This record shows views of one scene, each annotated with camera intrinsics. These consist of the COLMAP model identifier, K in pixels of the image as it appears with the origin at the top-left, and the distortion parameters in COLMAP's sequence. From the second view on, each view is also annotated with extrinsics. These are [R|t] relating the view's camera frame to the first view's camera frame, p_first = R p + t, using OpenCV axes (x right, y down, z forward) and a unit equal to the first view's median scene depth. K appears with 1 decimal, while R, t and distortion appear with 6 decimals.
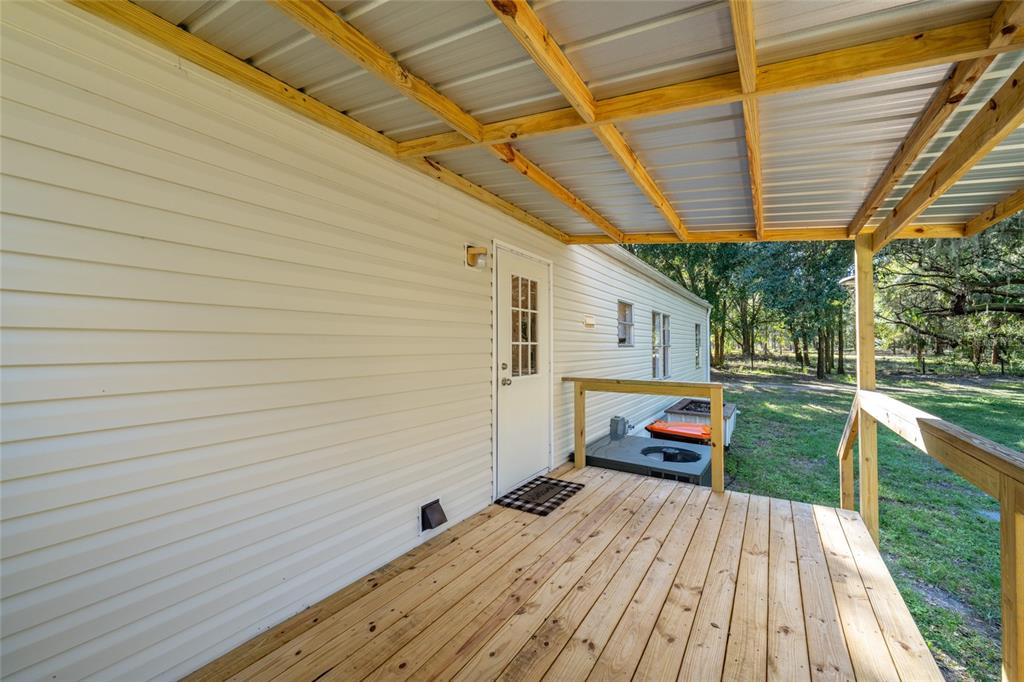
lens RADIAL K [[405.8, 0, 514.8], [0, 405.8, 343.1], [0, 0, 1]] dist [-0.000977, 0.001213]
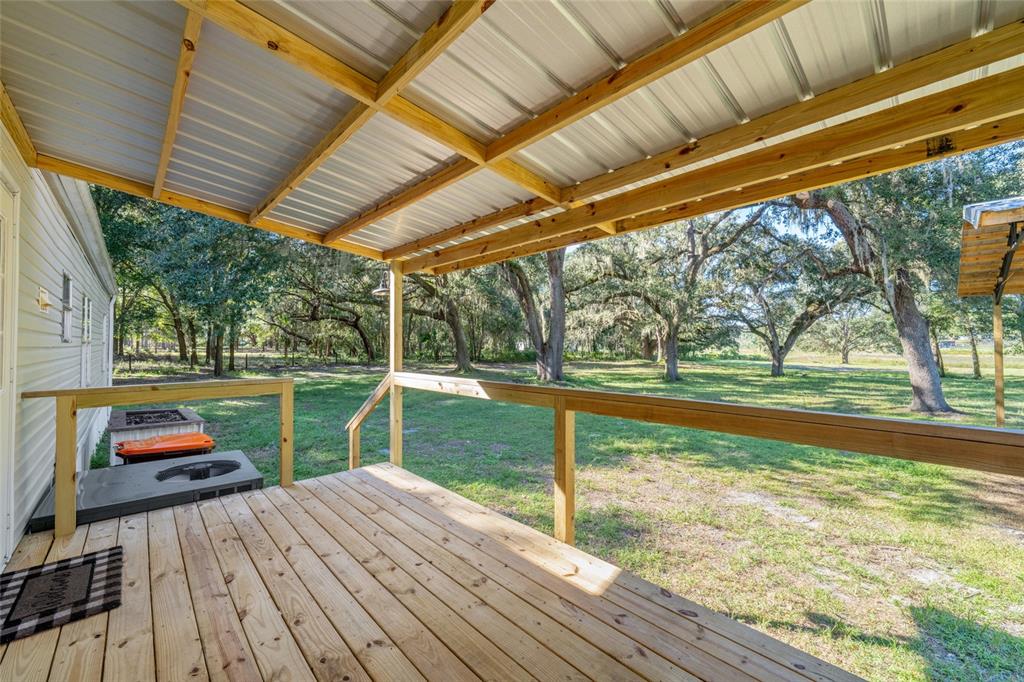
lens RADIAL K [[405.8, 0, 513.1], [0, 405.8, 339.6], [0, 0, 1]] dist [-0.000977, 0.001213]
pose [[0.256514, 0.009566, 0.966493, -0.340024], [-0.004958, 0.999951, -0.008581, 0.012911], [-0.966528, -0.002591, 0.256548, 0.220442]]
